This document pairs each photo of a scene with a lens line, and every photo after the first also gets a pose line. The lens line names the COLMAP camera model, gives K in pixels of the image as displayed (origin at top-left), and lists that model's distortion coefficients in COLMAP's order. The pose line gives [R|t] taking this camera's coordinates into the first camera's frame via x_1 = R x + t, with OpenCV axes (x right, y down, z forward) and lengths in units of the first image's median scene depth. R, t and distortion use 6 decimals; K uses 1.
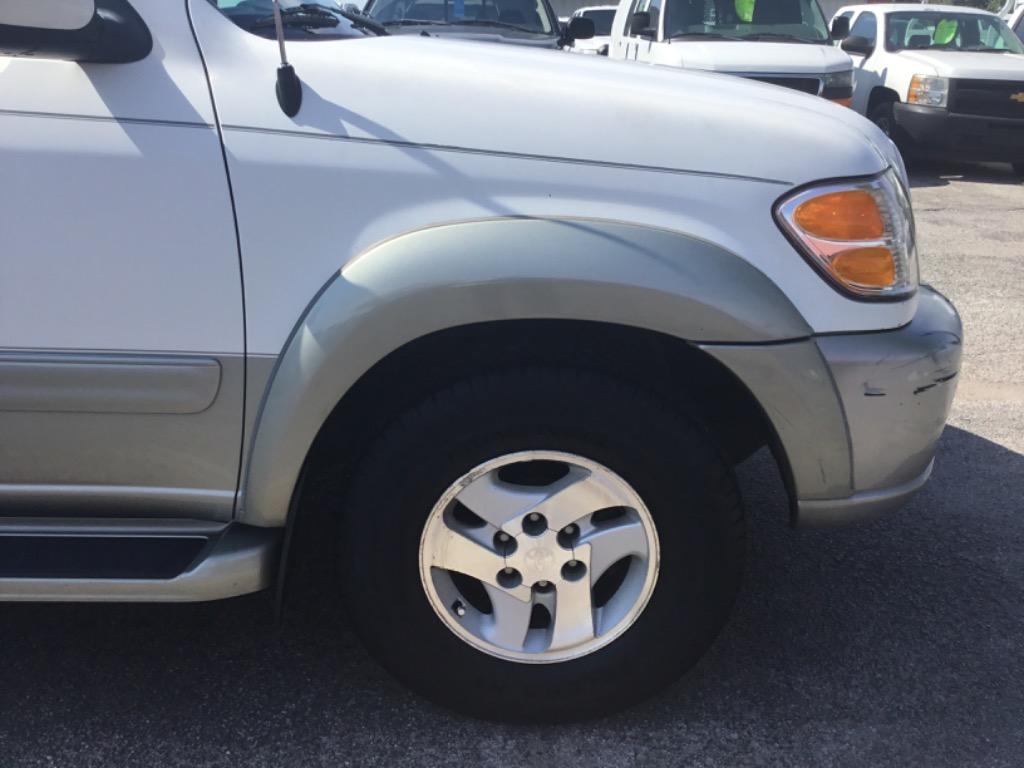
lens RADIAL K [[921.9, 0, 516.5], [0, 921.9, 383.1], [0, 0, 1]] dist [0.074663, -0.126156]
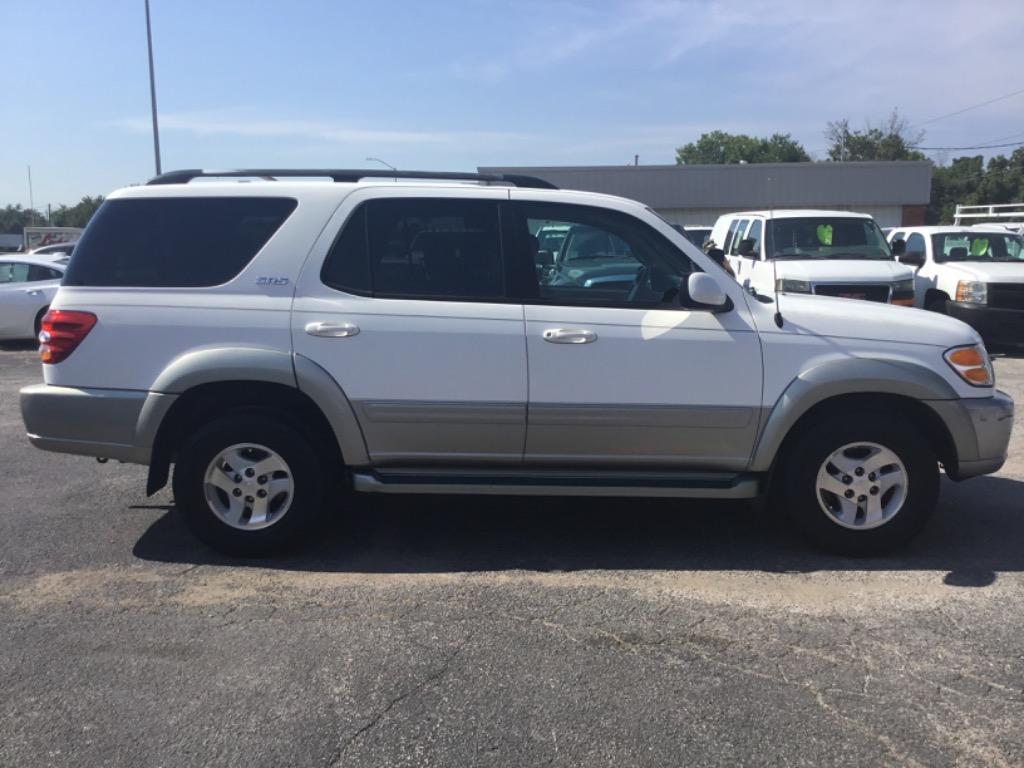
lens RADIAL K [[919.0, 0, 512.0], [0, 919.0, 384.0], [0, 0, 1]] dist [0.120742, -0.267082]
pose [[0.998663, -0.015654, -0.049266, -0.835531], [0.005487, 0.979763, -0.200085, 0.429968], [0.051402, 0.199548, 0.978539, -1.714265]]
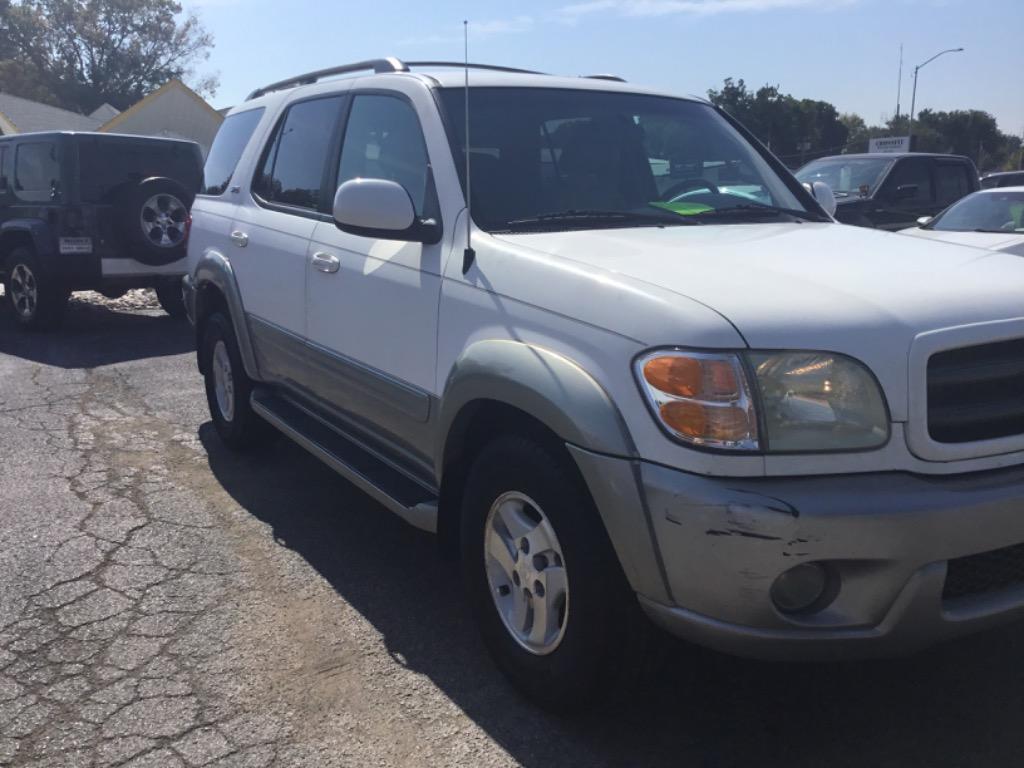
lens RADIAL K [[921.9, 0, 516.5], [0, 921.9, 383.1], [0, 0, 1]] dist [0.074663, -0.126156]
pose [[0.486823, 0.159281, -0.858856, 1.228338], [-0.298220, 0.954464, 0.007973, -0.103396], [0.821017, 0.252246, 0.512156, 0.153834]]
